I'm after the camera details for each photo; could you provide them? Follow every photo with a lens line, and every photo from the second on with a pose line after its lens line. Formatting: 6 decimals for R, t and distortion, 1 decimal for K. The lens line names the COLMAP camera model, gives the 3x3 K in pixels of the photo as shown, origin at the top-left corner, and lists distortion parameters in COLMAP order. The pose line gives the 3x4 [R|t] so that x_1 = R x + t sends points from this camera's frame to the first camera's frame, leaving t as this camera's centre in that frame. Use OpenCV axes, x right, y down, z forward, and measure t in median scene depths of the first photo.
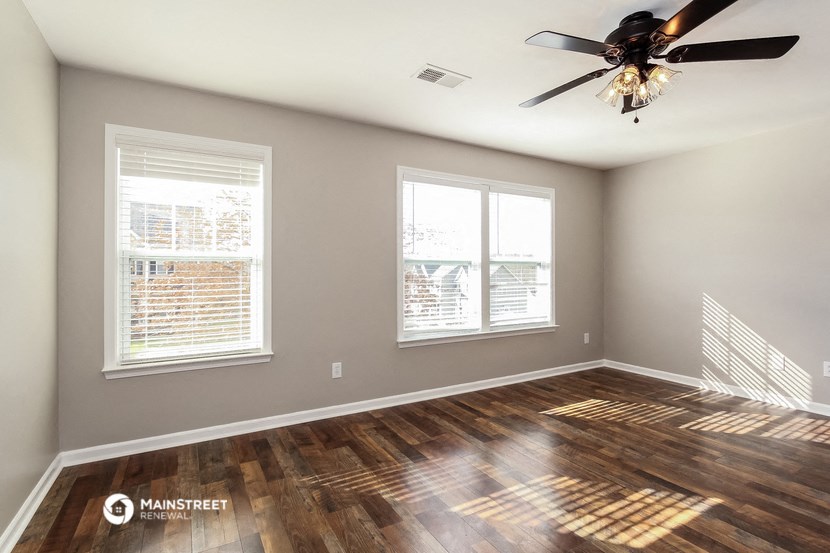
lens RADIAL K [[388.1, 0, 408.0], [0, 388.1, 273.1], [0, 0, 1]] dist [-0.003498, -0.001461]
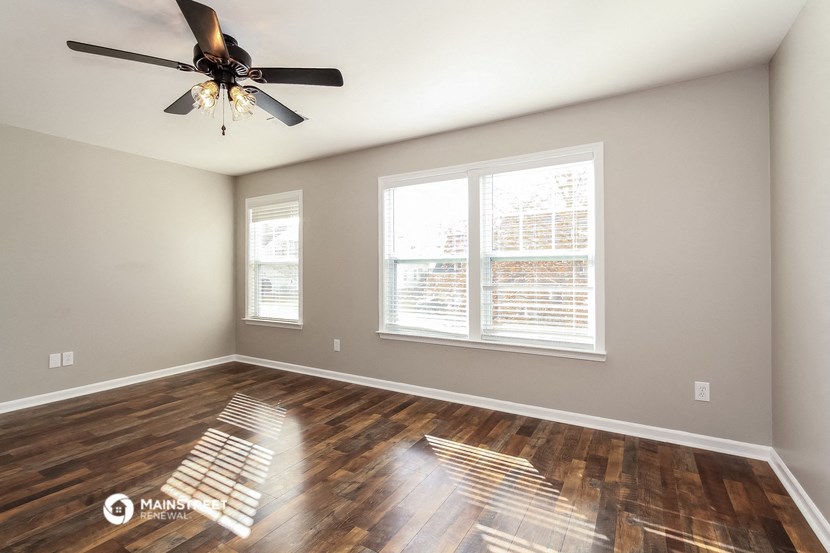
lens RADIAL K [[388.1, 0, 410.6], [0, 388.1, 276.4], [0, 0, 1]] dist [-0.003498, -0.001461]
pose [[0.498899, 0.015105, -0.866529, 0.995209], [0.005420, 0.999774, 0.020549, -0.010700], [0.866643, -0.014948, 0.498704, 0.509209]]
